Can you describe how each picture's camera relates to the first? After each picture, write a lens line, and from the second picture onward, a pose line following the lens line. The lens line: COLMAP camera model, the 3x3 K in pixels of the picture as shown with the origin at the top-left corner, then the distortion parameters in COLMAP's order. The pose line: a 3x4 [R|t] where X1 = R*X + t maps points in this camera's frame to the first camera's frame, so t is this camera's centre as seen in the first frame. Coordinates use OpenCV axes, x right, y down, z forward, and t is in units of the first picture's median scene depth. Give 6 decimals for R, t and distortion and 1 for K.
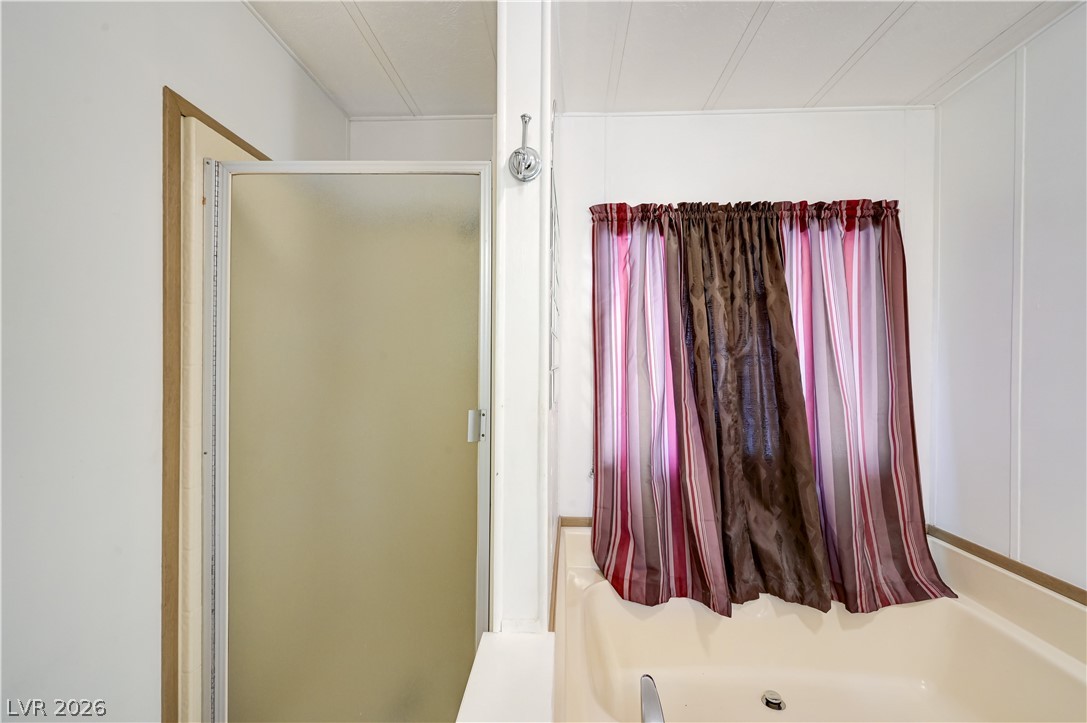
lens RADIAL K [[433.8, 0, 546.3], [0, 433.8, 365.0], [0, 0, 1]] dist [-0.003047, 0.001238]
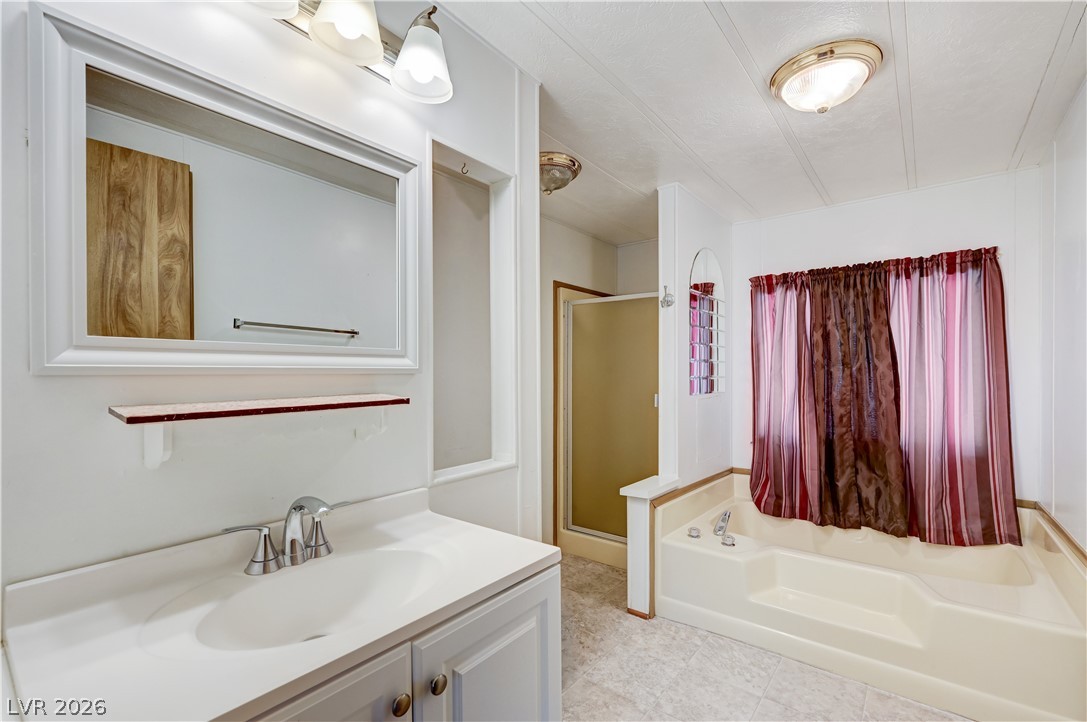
lens RADIAL K [[458.6, 0, 564.2], [0, 458.6, 374.9], [0, 0, 1]] dist [-0.000157, 0.000986]
pose [[0.836190, -0.007711, -0.548385, 0.498315], [0.003508, 0.999956, -0.008711, 0.011290], [0.548428, 0.005361, 0.836180, -0.888795]]
